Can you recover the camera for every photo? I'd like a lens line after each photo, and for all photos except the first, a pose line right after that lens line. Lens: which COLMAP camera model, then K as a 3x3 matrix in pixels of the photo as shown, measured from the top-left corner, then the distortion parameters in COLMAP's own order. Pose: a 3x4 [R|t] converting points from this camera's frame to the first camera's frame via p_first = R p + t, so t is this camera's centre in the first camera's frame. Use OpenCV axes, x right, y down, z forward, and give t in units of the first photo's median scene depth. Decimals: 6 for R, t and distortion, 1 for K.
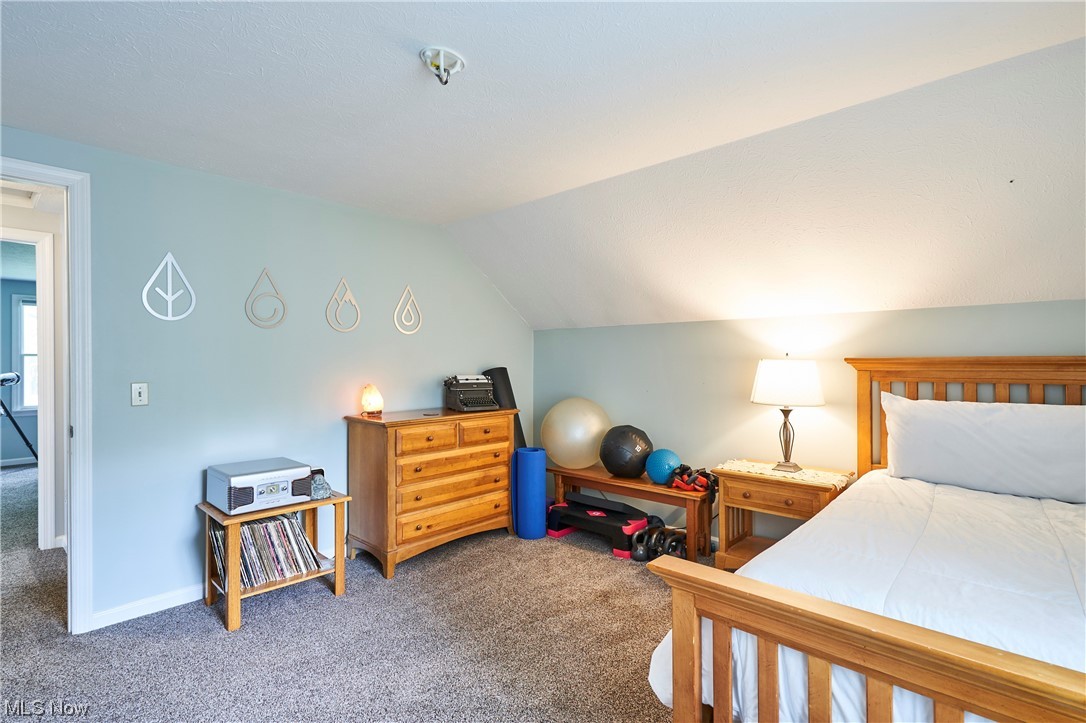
lens RADIAL K [[517.7, 0, 537.9], [0, 517.7, 365.2], [0, 0, 1]] dist [0.003508, 0.000910]
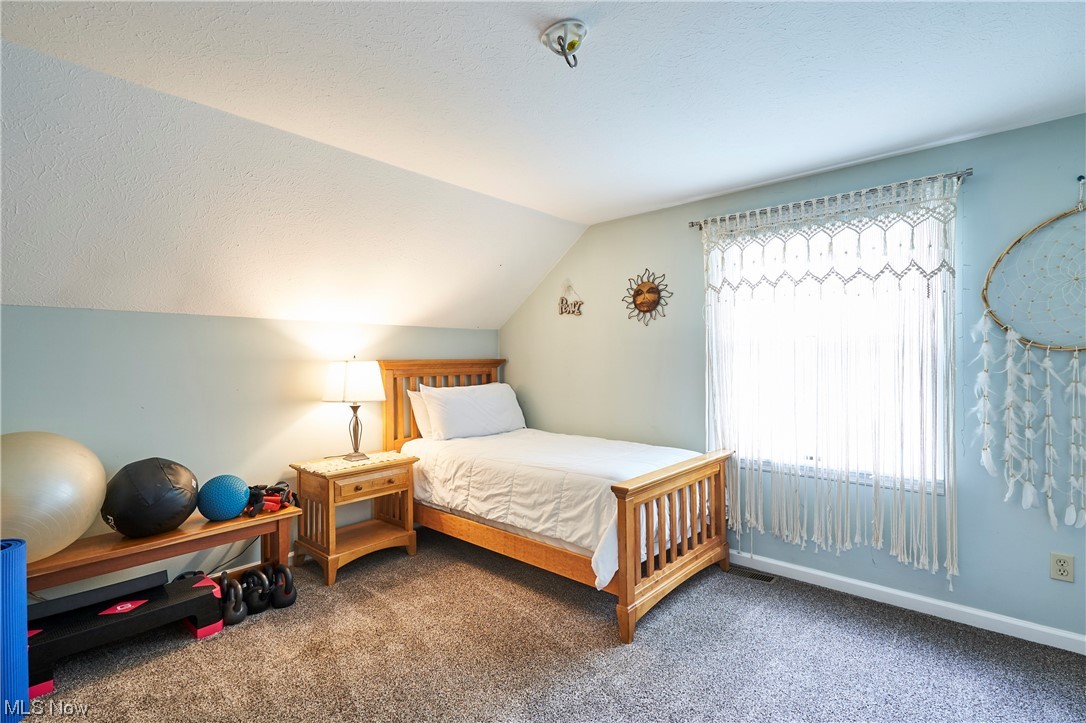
lens RADIAL K [[517.7, 0, 537.8], [0, 517.7, 358.1], [0, 0, 1]] dist [0.003508, 0.000910]
pose [[-0.019140, 0.010230, 0.999764, -0.619375], [0.017807, 0.999793, -0.009889, 0.000575], [-0.999658, 0.017614, -0.019318, 0.593353]]
